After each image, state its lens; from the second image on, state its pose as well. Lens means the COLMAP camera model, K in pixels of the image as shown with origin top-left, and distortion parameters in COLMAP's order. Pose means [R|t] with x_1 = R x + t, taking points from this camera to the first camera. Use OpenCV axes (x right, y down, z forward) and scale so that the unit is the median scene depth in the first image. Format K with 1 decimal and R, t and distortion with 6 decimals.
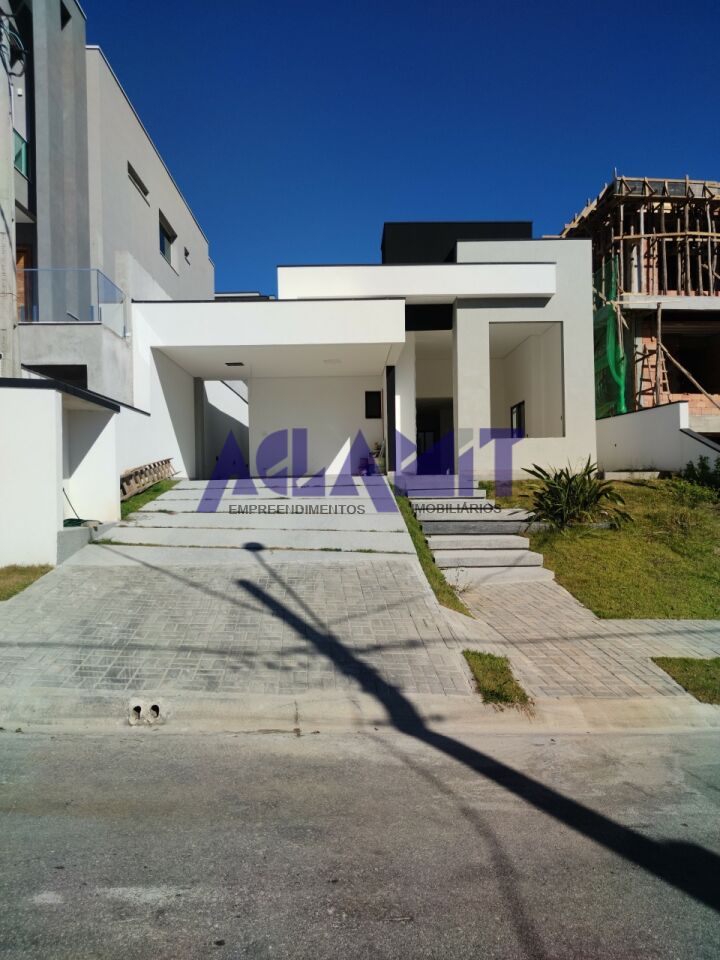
lens RADIAL K [[677.2, 0, 360.0], [0, 677.2, 480.0], [0, 0, 1]] dist [-0.038321, -0.003302]
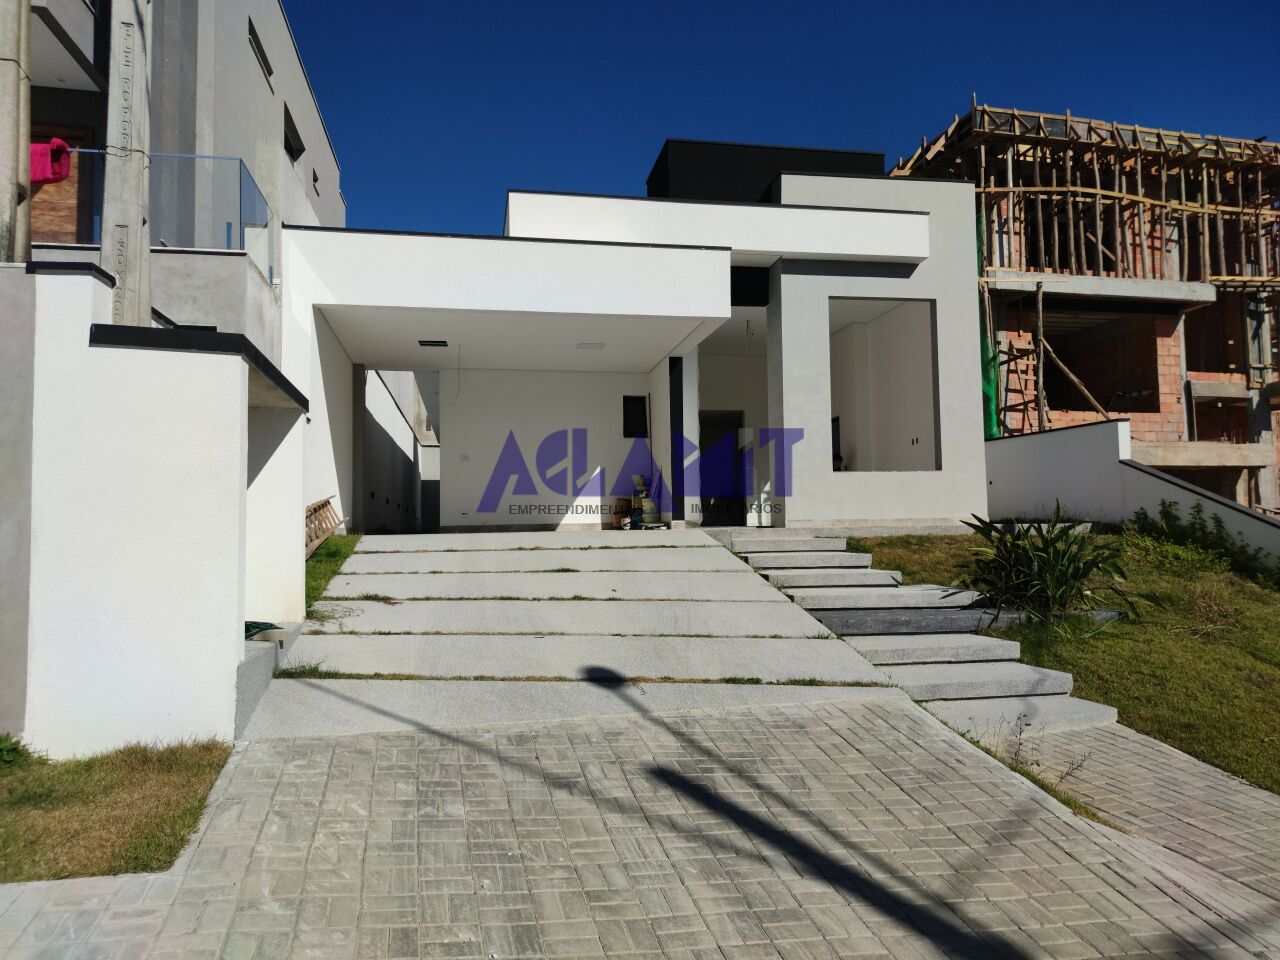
lens RADIAL K [[902.9, 0, 640.0], [0, 902.9, 480.0], [0, 0, 1]] dist [-0.038321, -0.003302]
pose [[0.986361, 0.016206, 0.163794, -0.132060], [-0.009126, 0.998995, -0.043883, -0.012232], [-0.164340, 0.041790, 0.985518, 0.163247]]
